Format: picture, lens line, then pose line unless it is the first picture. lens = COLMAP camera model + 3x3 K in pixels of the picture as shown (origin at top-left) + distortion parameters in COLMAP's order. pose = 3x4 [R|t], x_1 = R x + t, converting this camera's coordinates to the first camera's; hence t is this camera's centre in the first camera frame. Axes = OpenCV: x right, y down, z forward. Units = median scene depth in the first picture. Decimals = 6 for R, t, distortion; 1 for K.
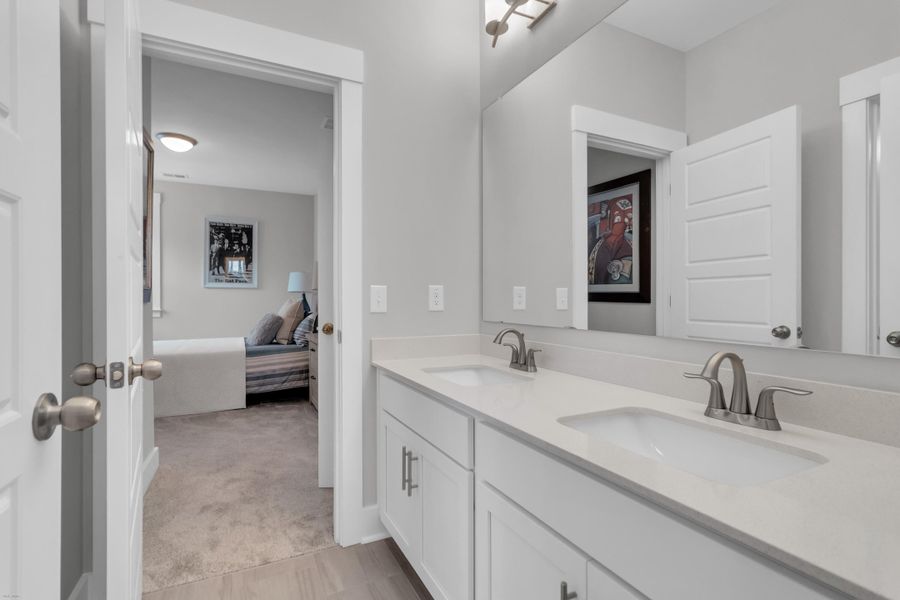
lens RADIAL K [[419.2, 0, 449.7], [0, 419.2, 296.3], [0, 0, 1]] dist [0.003551, 0.000123]
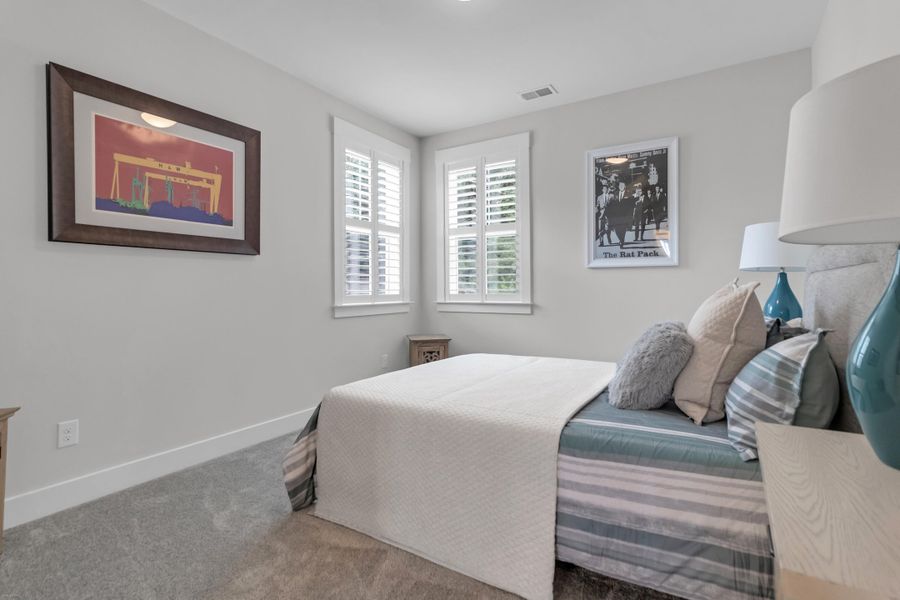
lens RADIAL K [[419.2, 0, 449.7], [0, 419.2, 296.3], [0, 0, 1]] dist [0.003551, 0.000123]
pose [[0.514744, 0.012004, -0.857260, -0.159801], [0.010530, 0.999738, 0.020322, 0.006192], [0.857280, -0.019487, 0.514482, 0.504781]]
